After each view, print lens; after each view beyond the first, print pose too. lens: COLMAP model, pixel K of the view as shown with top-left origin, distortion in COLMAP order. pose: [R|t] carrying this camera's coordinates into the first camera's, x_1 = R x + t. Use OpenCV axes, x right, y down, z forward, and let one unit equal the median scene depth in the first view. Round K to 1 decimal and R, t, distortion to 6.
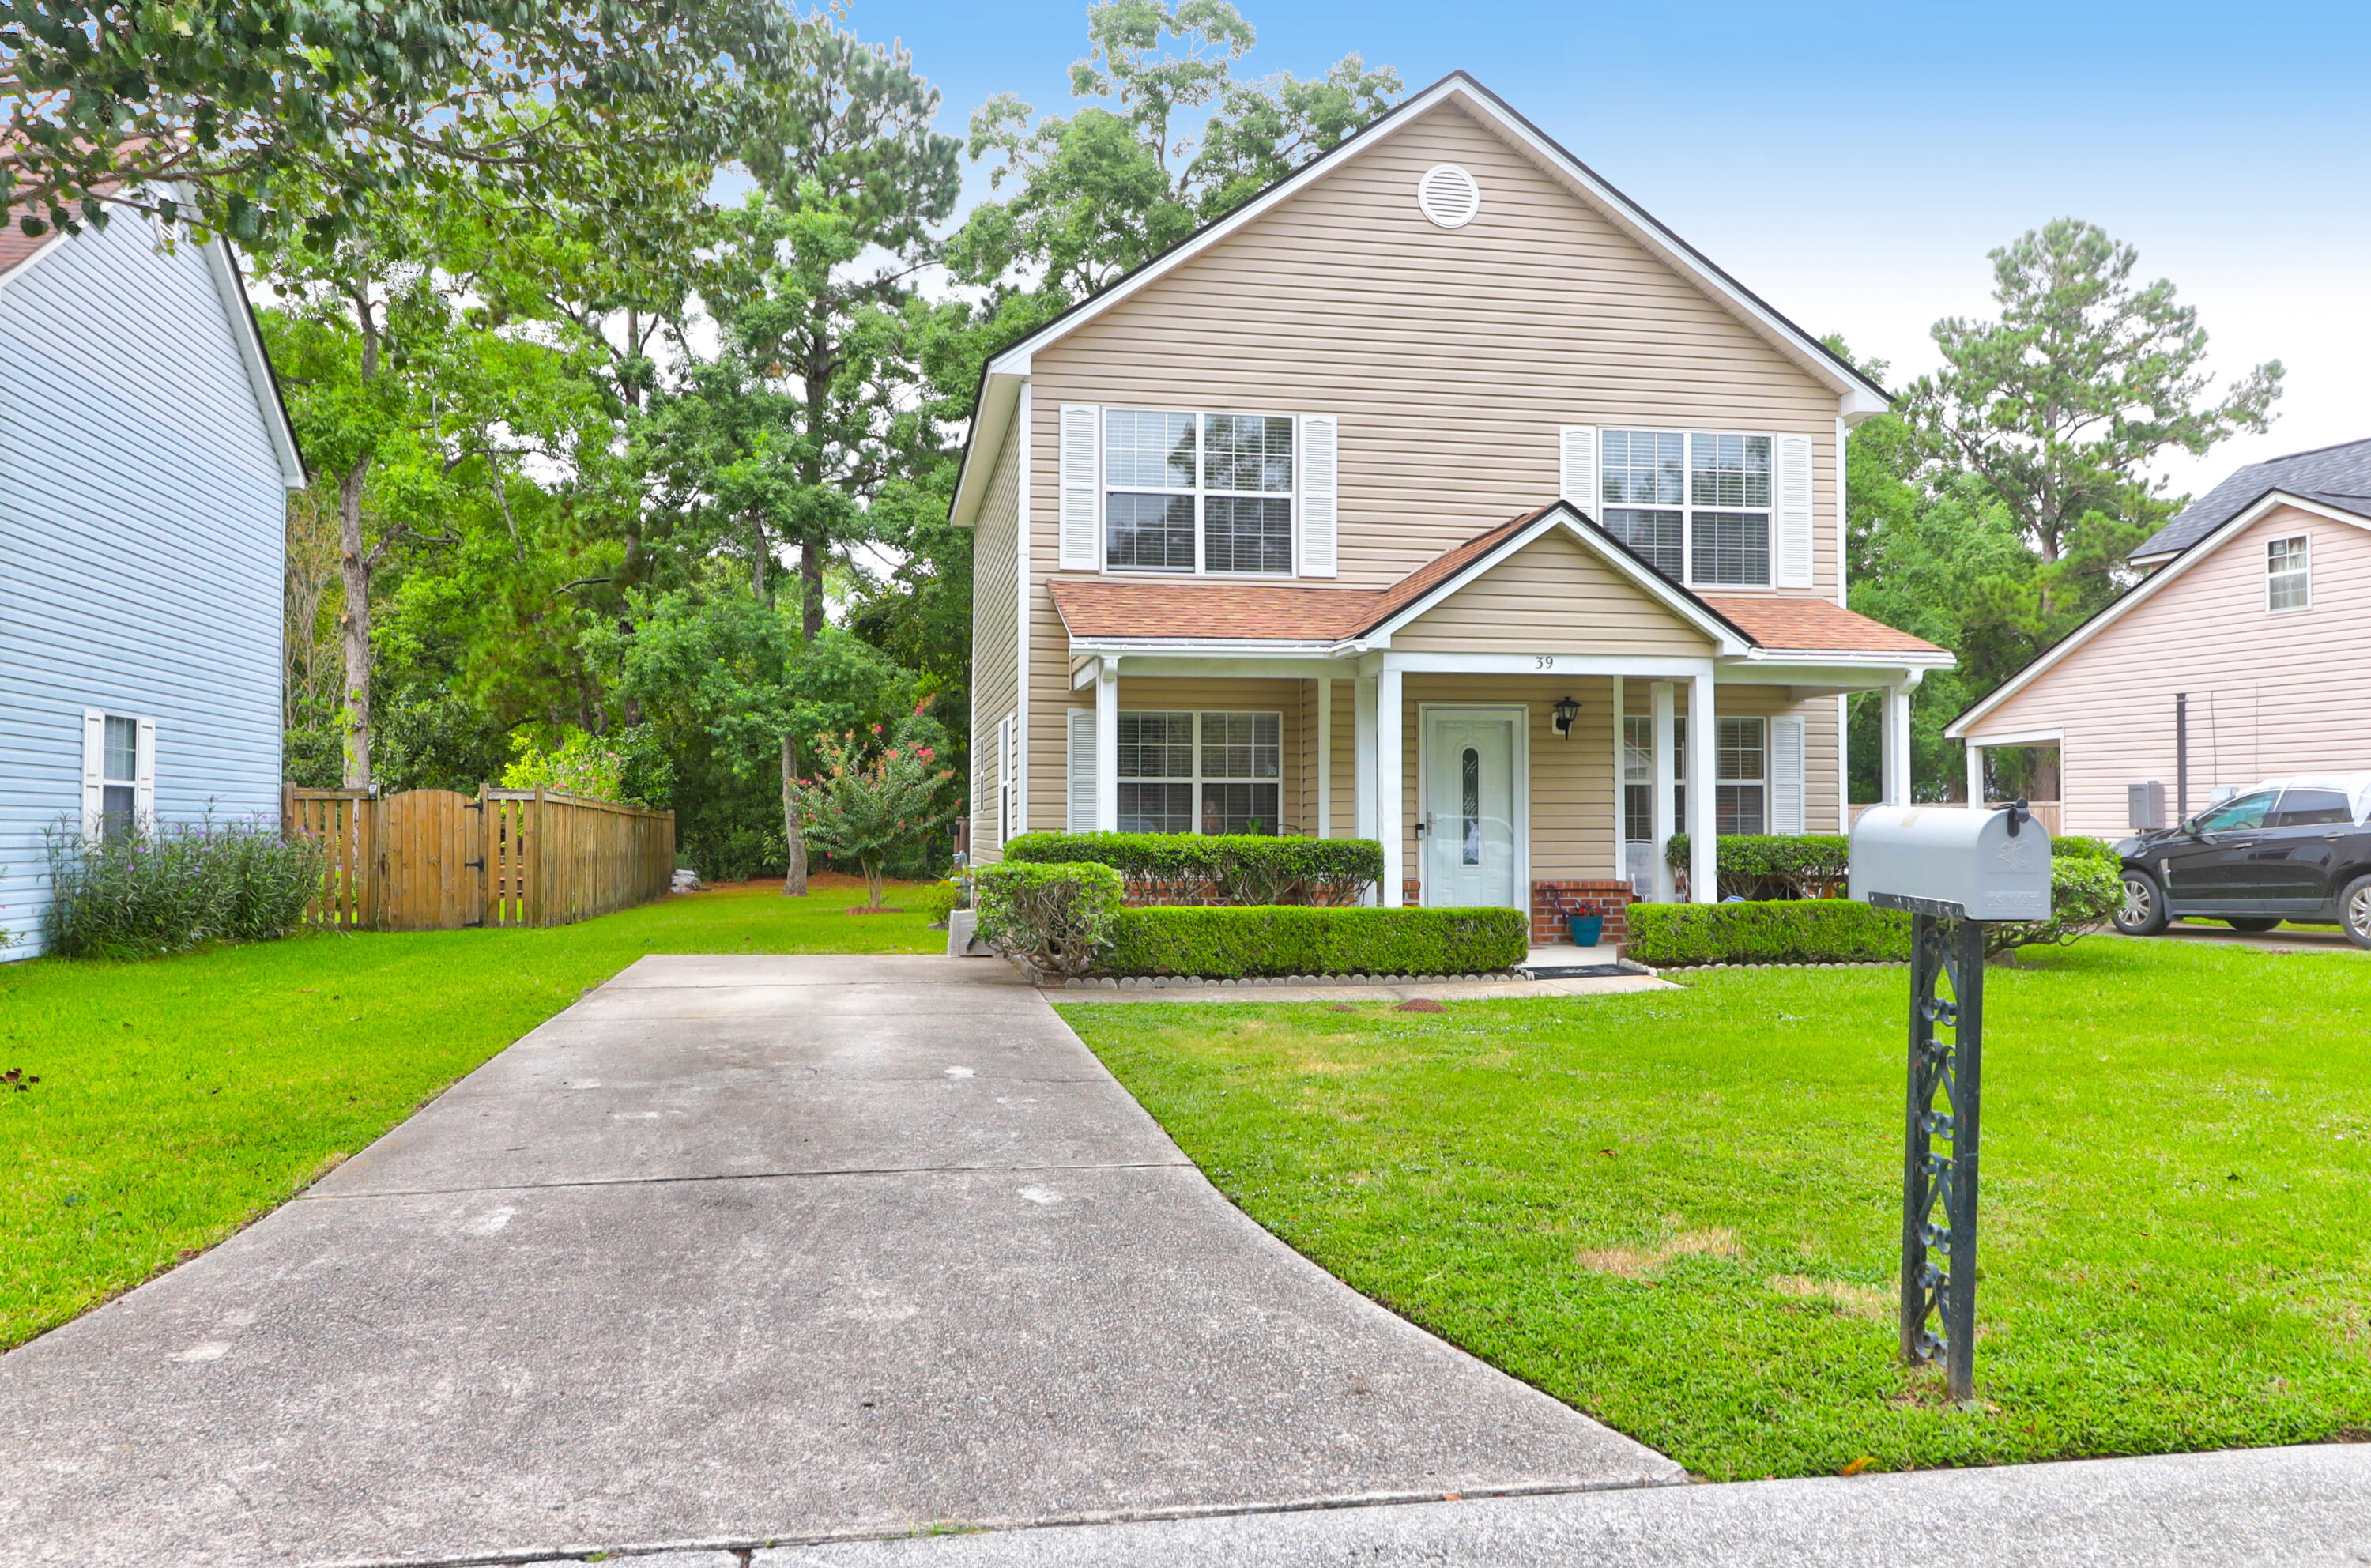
lens RADIAL K [[1789.1, 0, 1185.5], [0, 1789.1, 784.0], [0, 0, 1]] dist [0.002939, -0.005893]
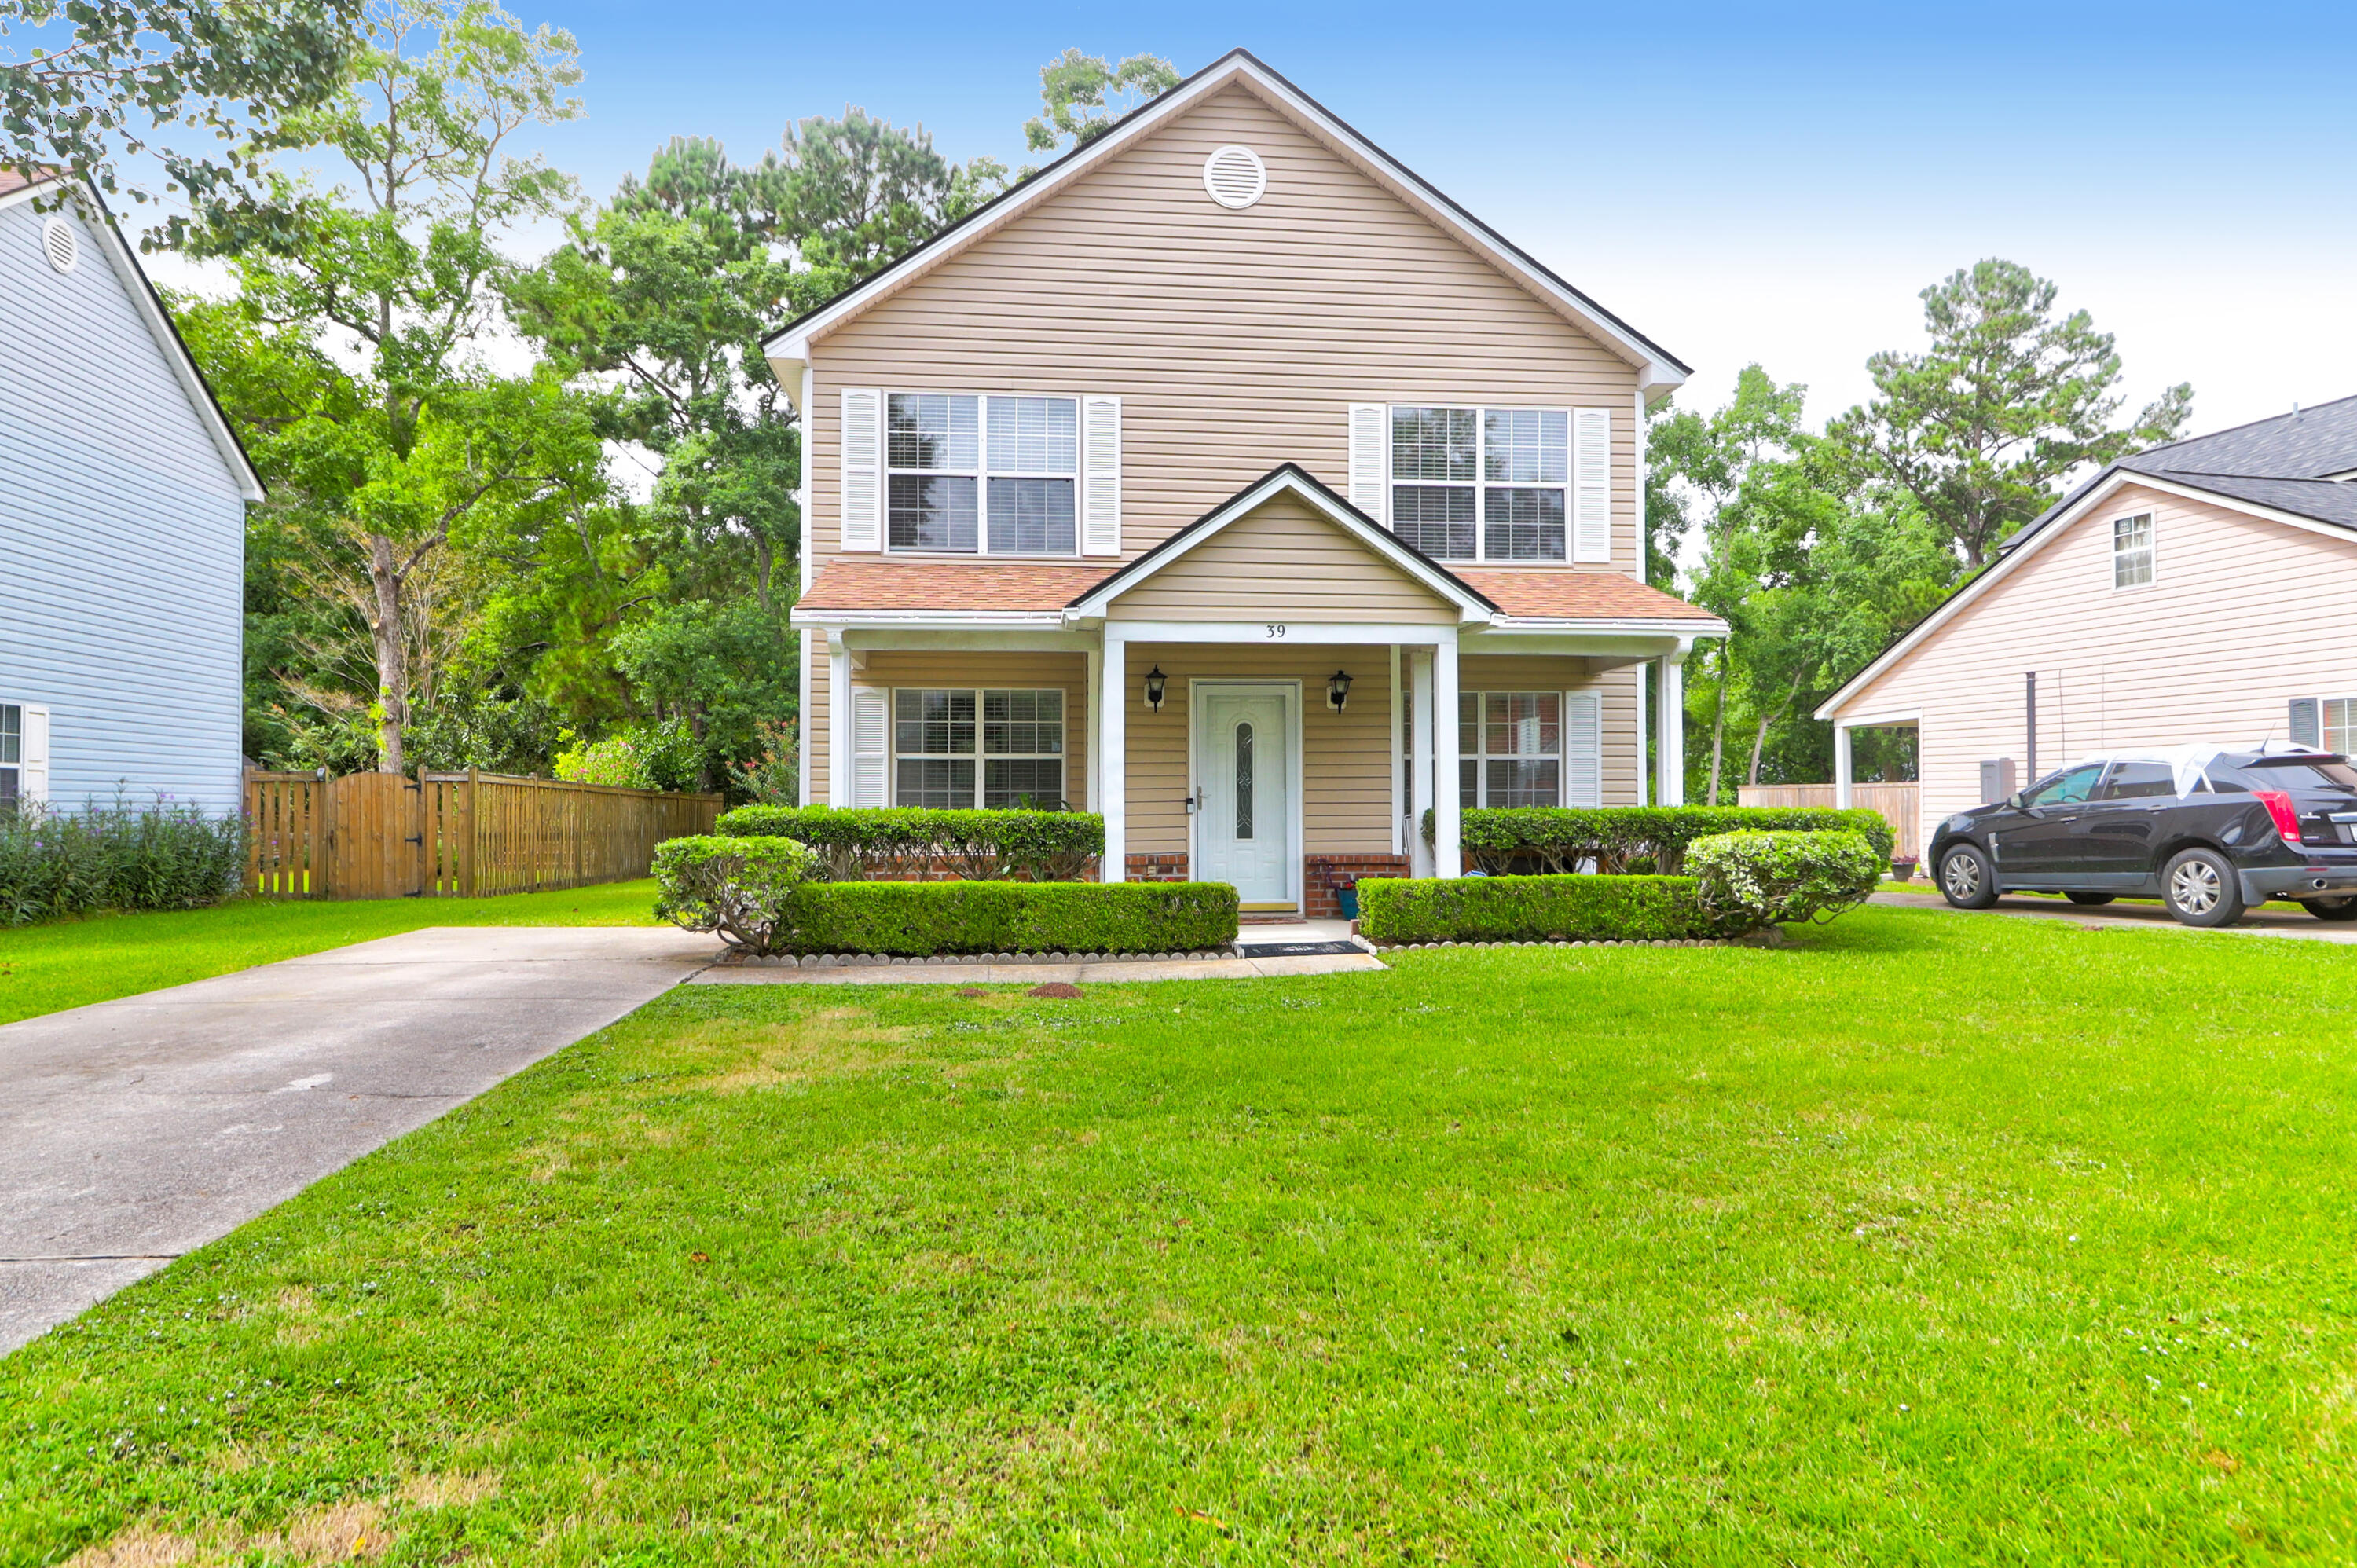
lens RADIAL K [[1463.3, 0, 1173.1], [0, 1463.3, 792.1], [0, 0, 1]] dist [-0.000010, 0.000025]
pose [[0.997323, -0.003299, -0.073045, 0.167753], [0.004185, 0.999920, 0.011976, 0.008161], [0.073000, -0.012249, 0.997257, 0.166309]]
